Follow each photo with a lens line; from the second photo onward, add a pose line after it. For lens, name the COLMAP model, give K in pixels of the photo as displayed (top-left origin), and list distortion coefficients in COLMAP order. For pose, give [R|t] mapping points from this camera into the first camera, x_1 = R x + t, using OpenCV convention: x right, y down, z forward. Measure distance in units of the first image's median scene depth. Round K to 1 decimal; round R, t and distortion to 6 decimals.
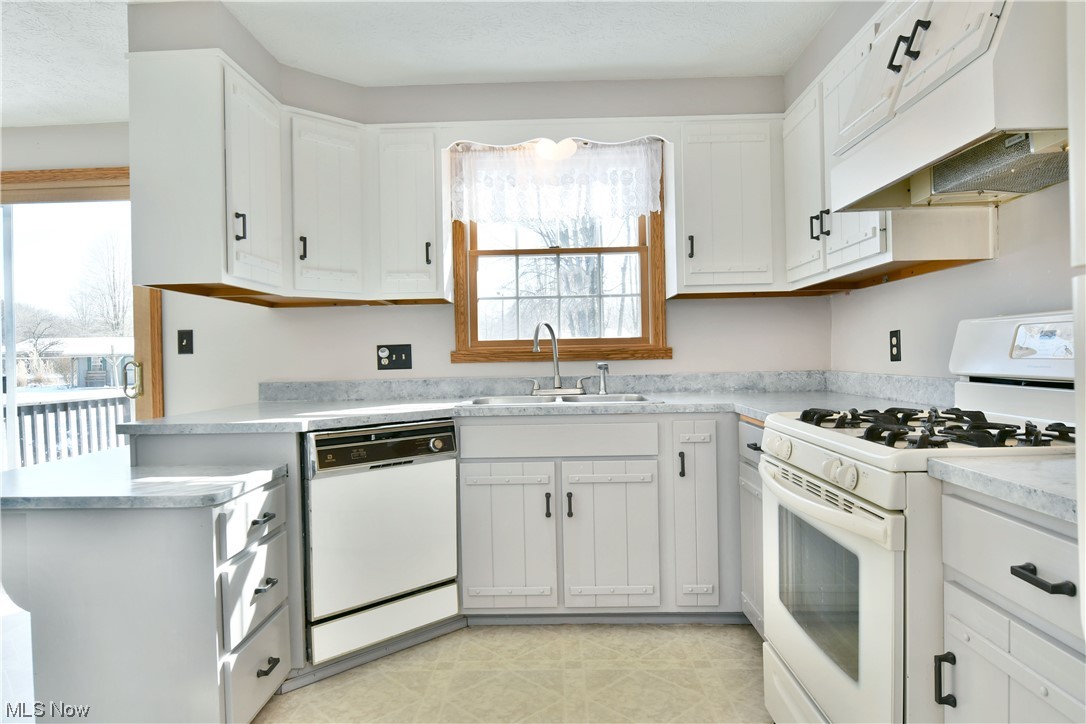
lens RADIAL K [[669.2, 0, 537.2], [0, 669.2, 360.8], [0, 0, 1]] dist [-0.011293, -0.006163]
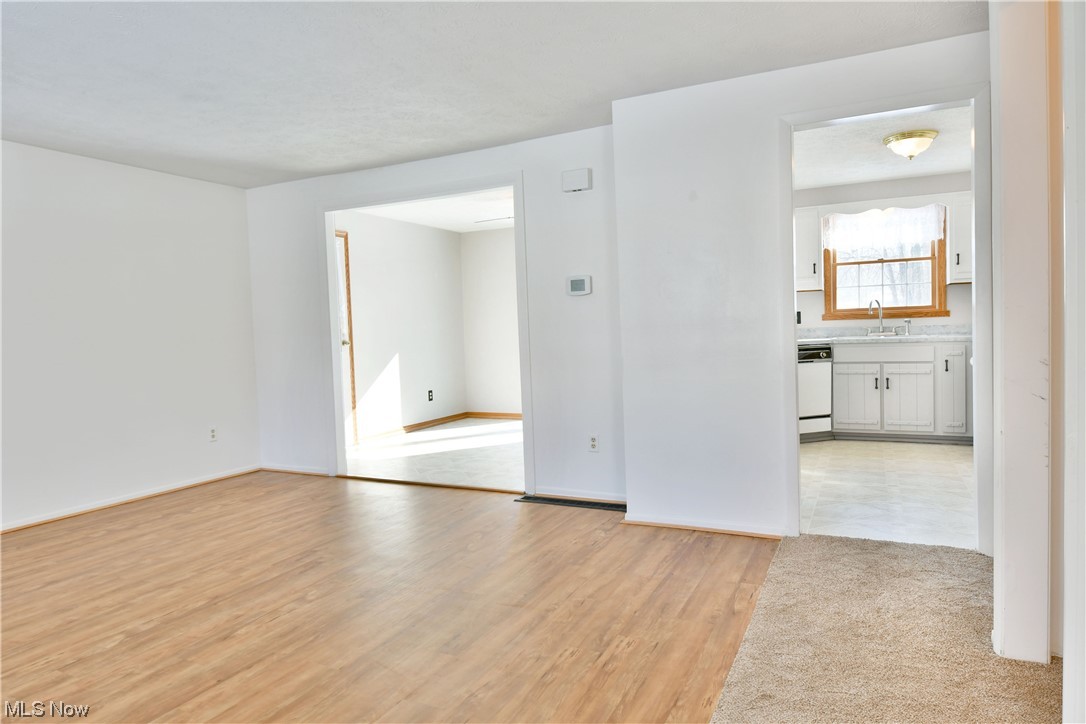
lens RADIAL K [[669.2, 0, 537.2], [0, 669.2, 360.8], [0, 0, 1]] dist [-0.011293, -0.006163]
pose [[0.904546, 0.010646, -0.426243, -0.048301], [0.011430, 0.998723, 0.049202, 0.016108], [0.426223, -0.049377, 0.903270, -1.195880]]
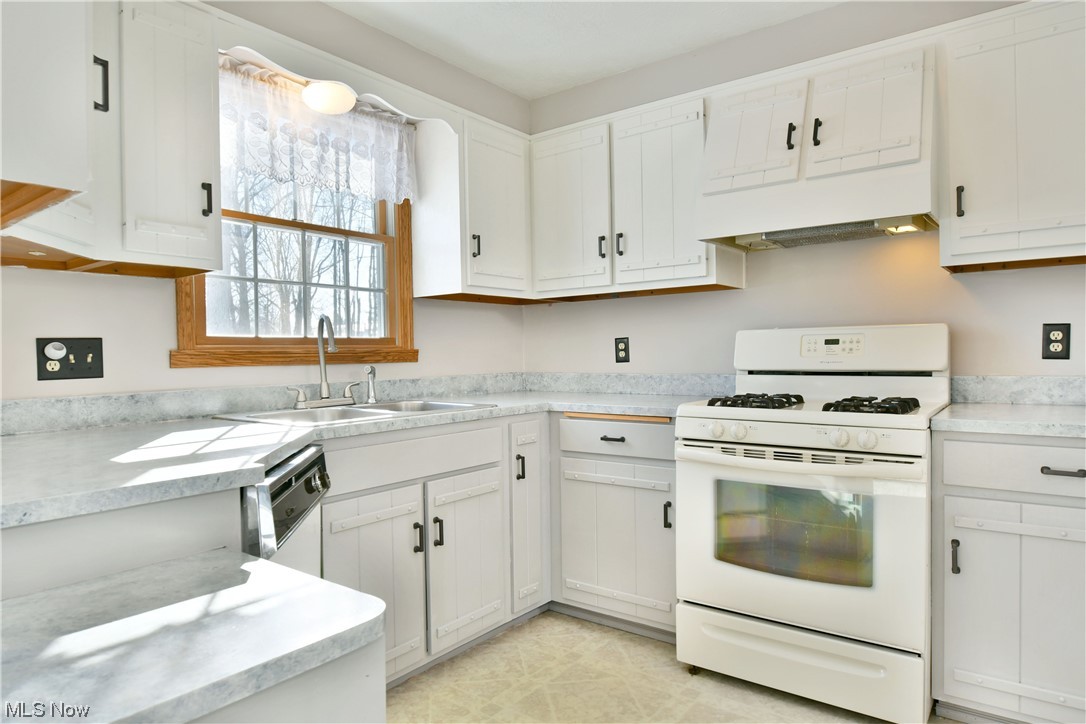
lens RADIAL K [[669.2, 0, 537.2], [0, 669.2, 360.8], [0, 0, 1]] dist [-0.011293, -0.006163]
pose [[0.586584, 0.002209, 0.809886, -0.458612], [0.011085, 0.999881, -0.010756, 0.007547], [-0.809813, 0.015287, 0.586489, 0.322152]]
